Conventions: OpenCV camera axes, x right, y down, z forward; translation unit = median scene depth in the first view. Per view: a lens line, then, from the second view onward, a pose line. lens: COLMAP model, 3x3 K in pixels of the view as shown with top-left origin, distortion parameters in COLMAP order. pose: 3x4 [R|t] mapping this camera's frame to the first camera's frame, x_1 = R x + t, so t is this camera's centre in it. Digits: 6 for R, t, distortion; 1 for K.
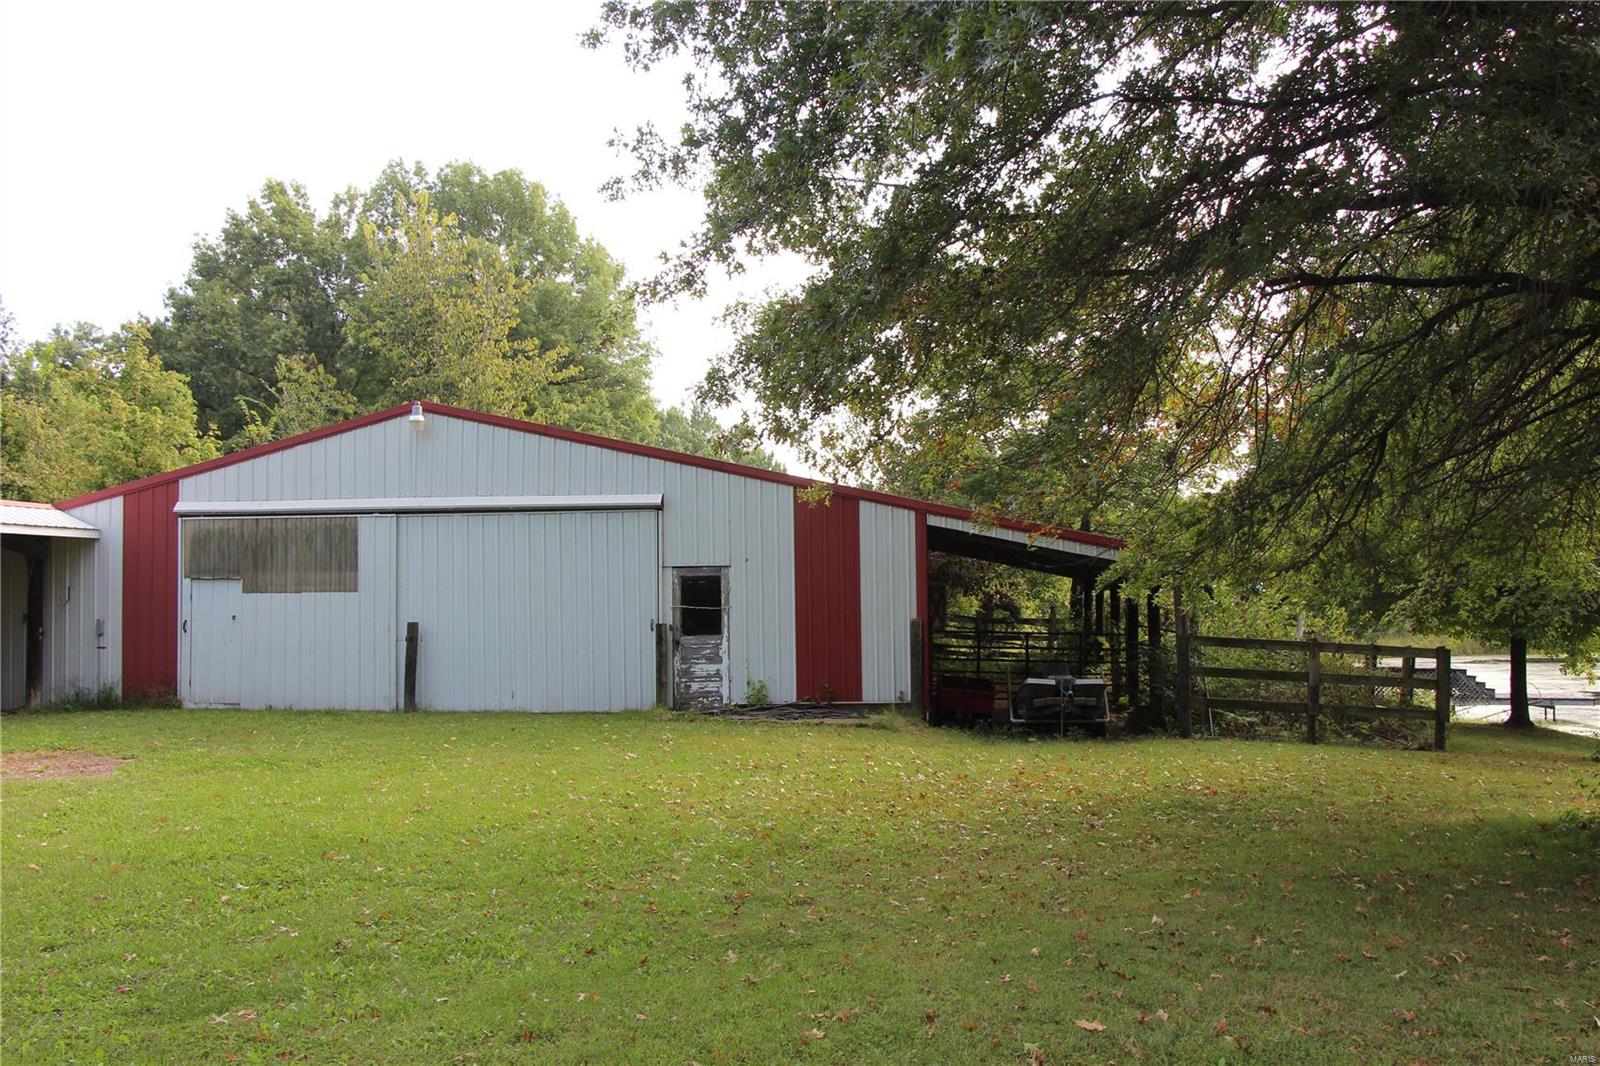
lens RADIAL K [[1546.9, 0, 800.0], [0, 1546.9, 533.0], [0, 0, 1]] dist [-0.135886, 0.287468]
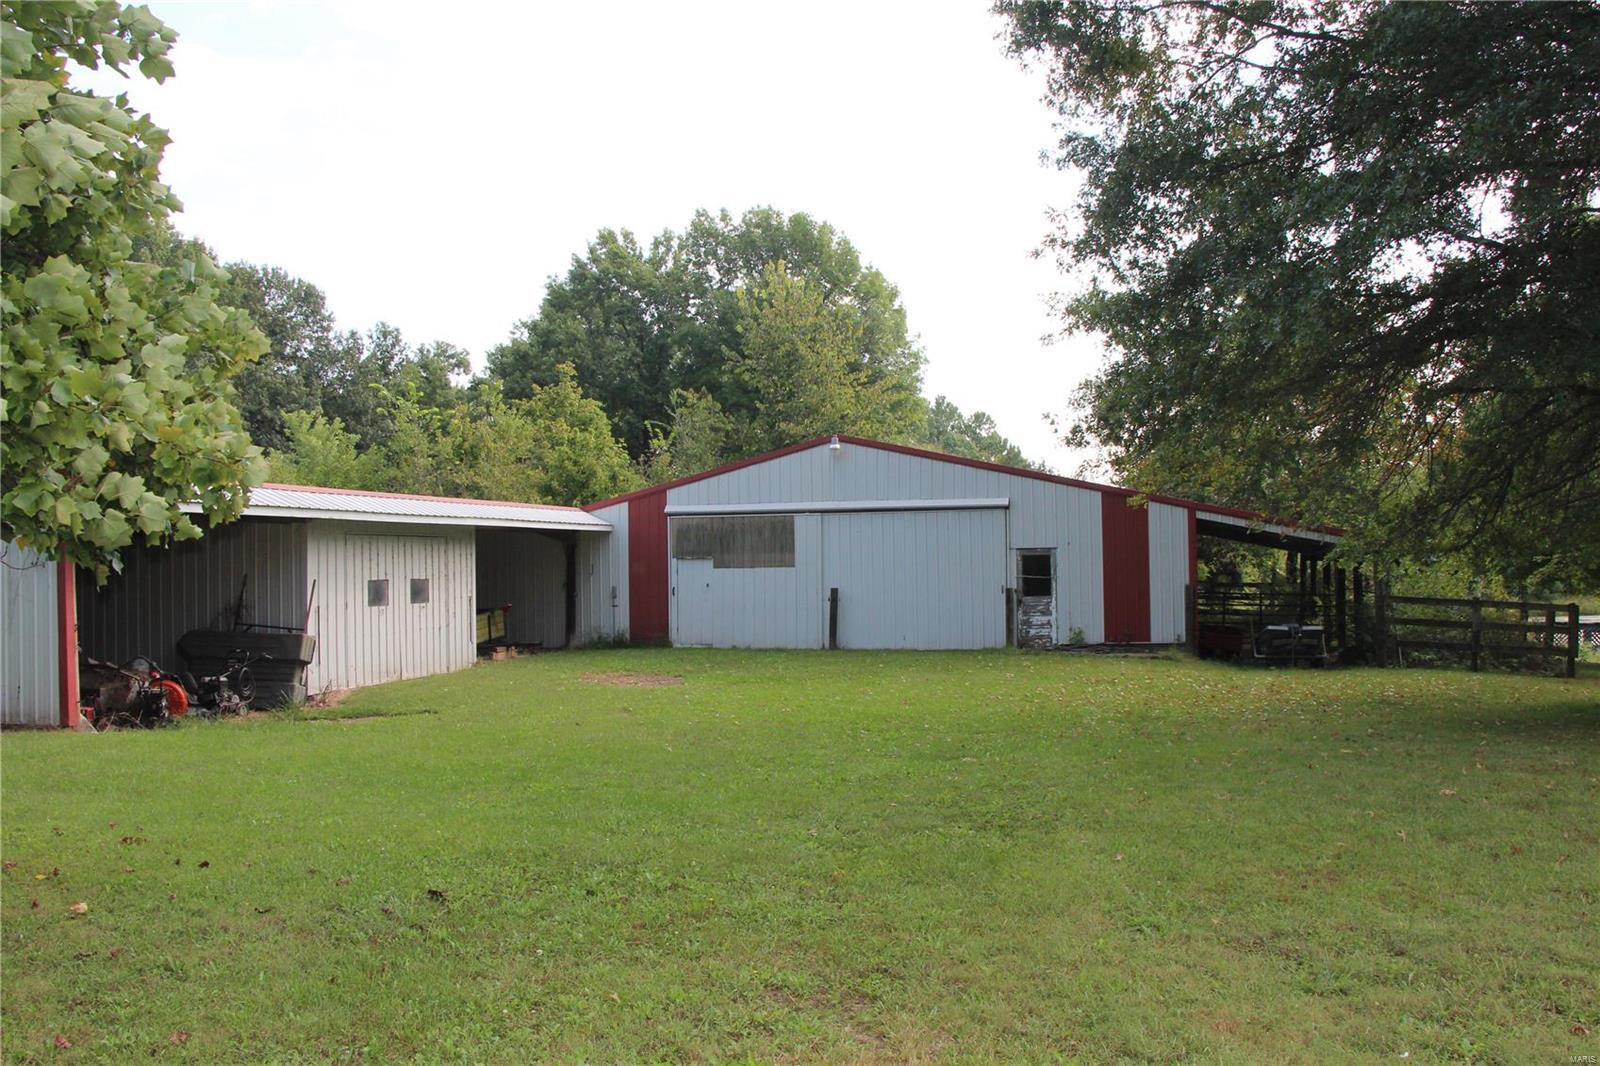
lens RADIAL K [[1372.8, 0, 800.0], [0, 1372.8, 533.0], [0, 0, 1]] dist [-0.204512, 0.209426]
pose [[0.986409, -0.007696, -0.164128, -0.070335], [0.010760, 0.999784, 0.017784, -0.016495], [0.163956, -0.019308, 0.986279, -0.271448]]
